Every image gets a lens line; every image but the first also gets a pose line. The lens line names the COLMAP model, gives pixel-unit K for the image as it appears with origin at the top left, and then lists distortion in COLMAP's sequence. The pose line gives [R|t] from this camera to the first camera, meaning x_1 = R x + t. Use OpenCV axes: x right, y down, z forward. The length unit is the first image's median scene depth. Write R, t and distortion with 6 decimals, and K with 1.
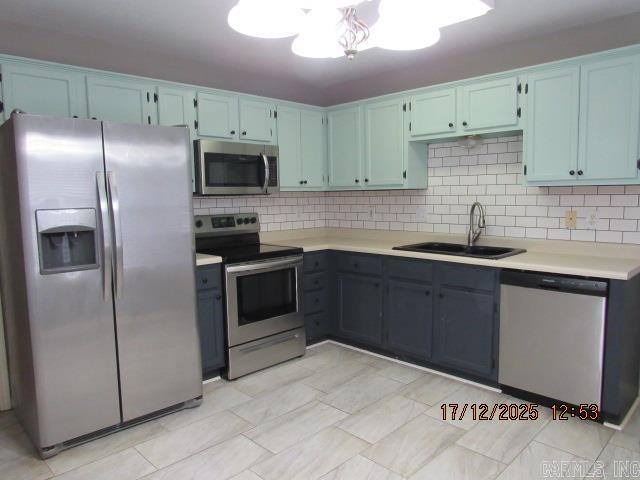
lens RADIAL K [[468.4, 0, 320.0], [0, 468.4, 240.0], [0, 0, 1]] dist [-0.001108, 0.000792]
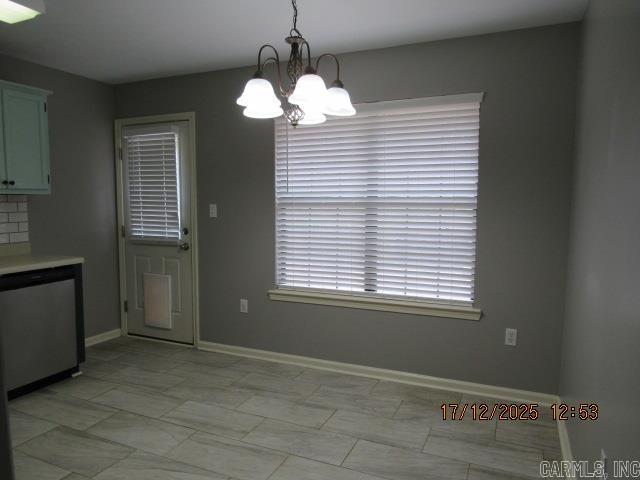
lens RADIAL K [[468.4, 0, 320.0], [0, 468.4, 240.0], [0, 0, 1]] dist [-0.001108, 0.000792]
pose [[-0.369498, -0.071937, 0.926443, -0.880037], [0.095567, 0.988770, 0.114892, -0.071921], [-0.924304, 0.130989, -0.358474, 0.820140]]
